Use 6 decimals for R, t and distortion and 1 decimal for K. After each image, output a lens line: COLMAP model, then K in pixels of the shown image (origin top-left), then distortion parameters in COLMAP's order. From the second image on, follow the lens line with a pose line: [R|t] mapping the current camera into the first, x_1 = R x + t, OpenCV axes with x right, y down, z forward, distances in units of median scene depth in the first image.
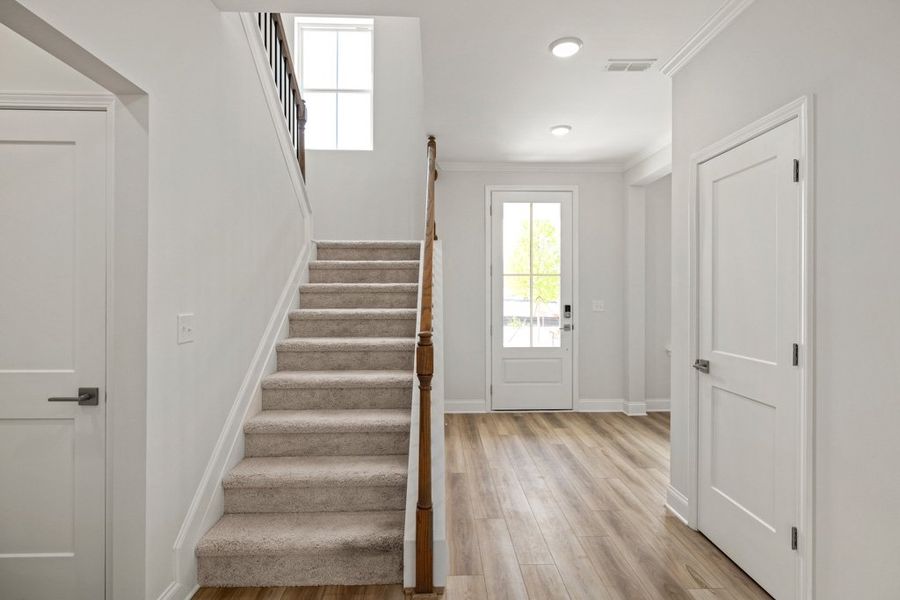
lens RADIAL K [[462.4, 0, 449.0], [0, 462.4, 292.9], [0, 0, 1]] dist [-0.002916, -0.000491]
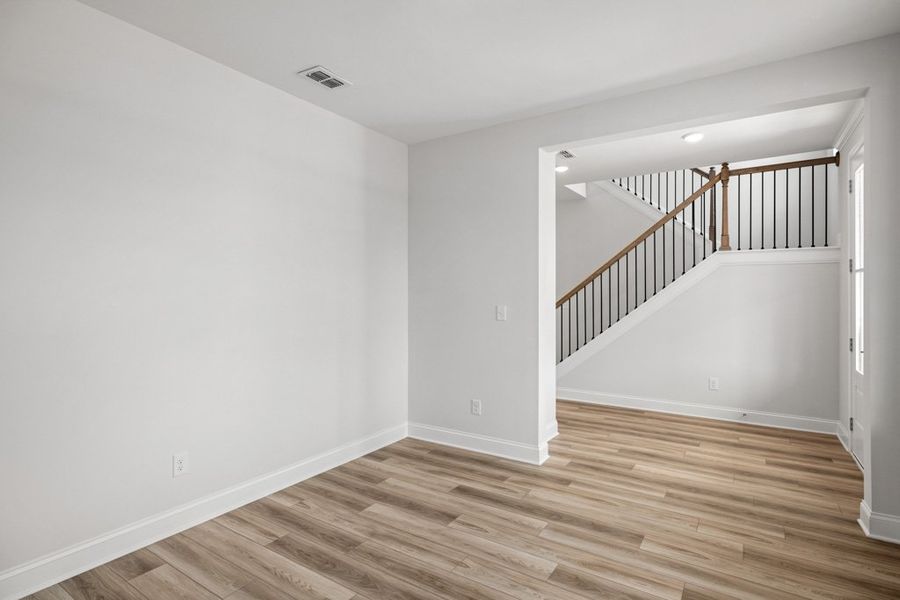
lens RADIAL K [[457.7, 0, 447.0], [0, 457.7, 295.4], [0, 0, 1]] dist [0.000831, 0.000312]
pose [[-0.574853, -0.002909, -0.818252, 1.487620], [-0.004685, 0.999989, -0.000264, 0.003296], [0.818243, 0.003681, -0.574860, 1.219383]]
